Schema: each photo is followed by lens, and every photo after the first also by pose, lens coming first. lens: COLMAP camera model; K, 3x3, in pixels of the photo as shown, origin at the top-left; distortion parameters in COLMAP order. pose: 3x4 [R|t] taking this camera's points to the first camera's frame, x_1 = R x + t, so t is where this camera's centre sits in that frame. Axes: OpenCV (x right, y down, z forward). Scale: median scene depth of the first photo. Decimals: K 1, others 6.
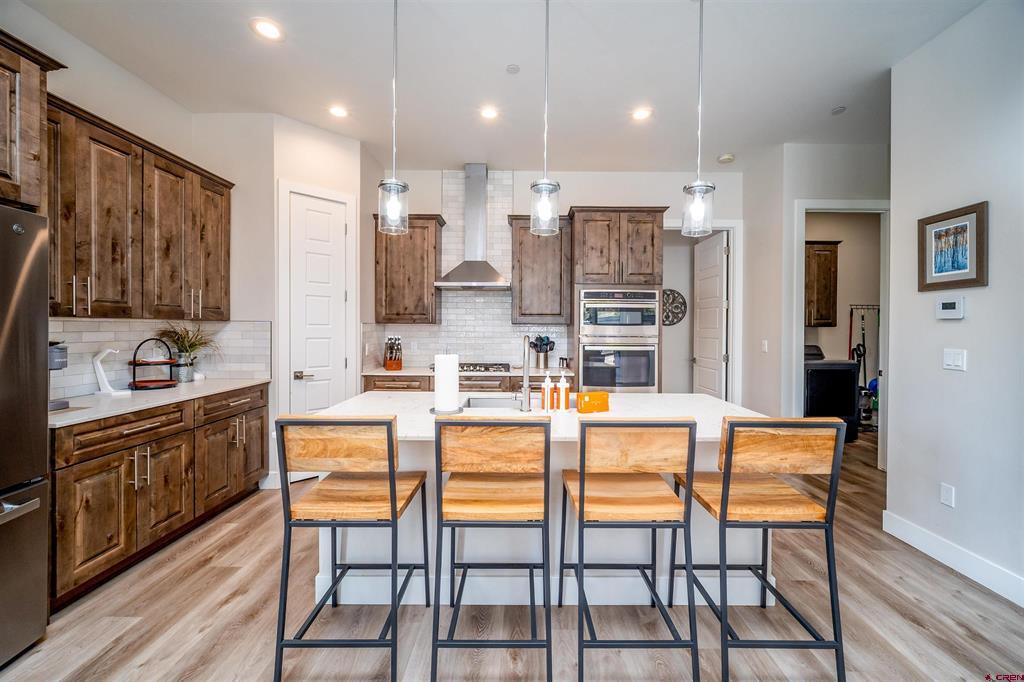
lens RADIAL K [[408.0, 0, 522.0], [0, 408.0, 330.8], [0, 0, 1]] dist [-0.001065, 0.000091]
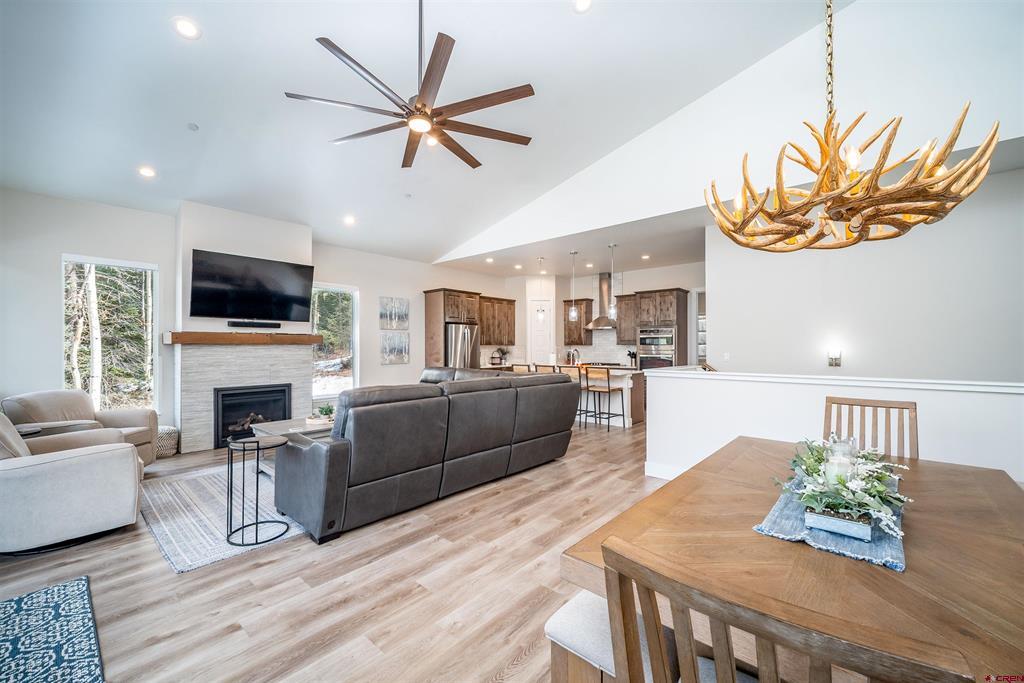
lens RADIAL K [[410.6, 0, 512.0], [0, 410.6, 341.5], [0, 0, 1]] dist [-0.000538, 0.000080]
pose [[0.754333, -0.014866, -0.656324, 1.321264], [0.000754, 0.999763, -0.021778, 0.015143], [0.656491, 0.015933, 0.754165, -1.371749]]
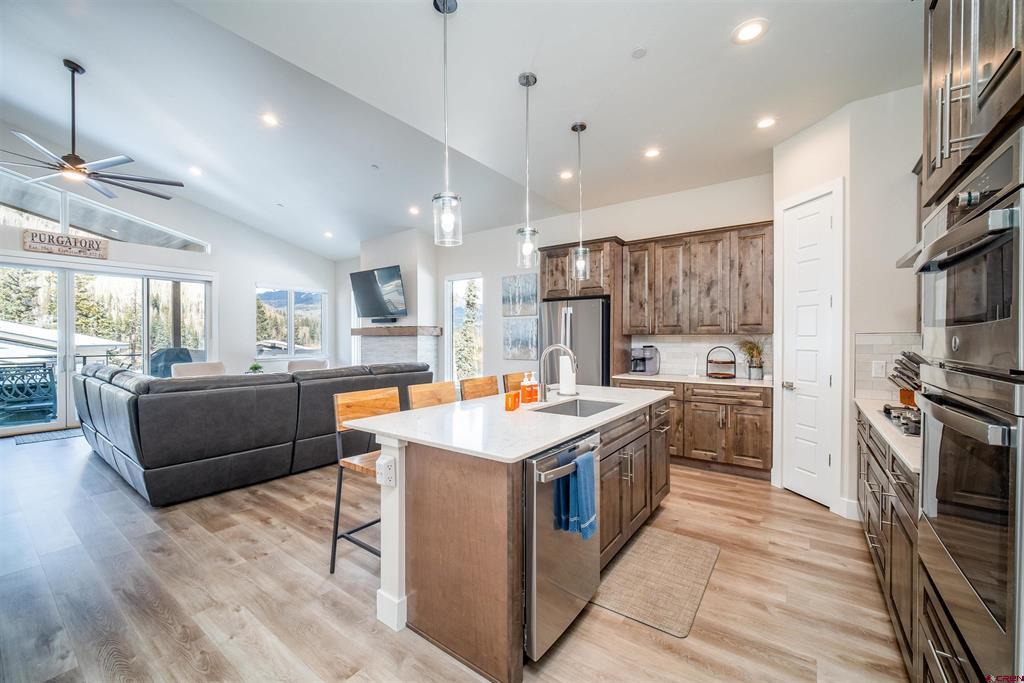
lens RADIAL K [[404.8, 0, 506.1], [0, 404.8, 337.8], [0, 0, 1]] dist [-0.001464, 0.000549]
pose [[-0.585600, -0.002216, -0.810597, 0.747647], [-0.006981, 0.999973, 0.002310, -0.010659], [0.810570, 0.007011, -0.585599, 1.101193]]
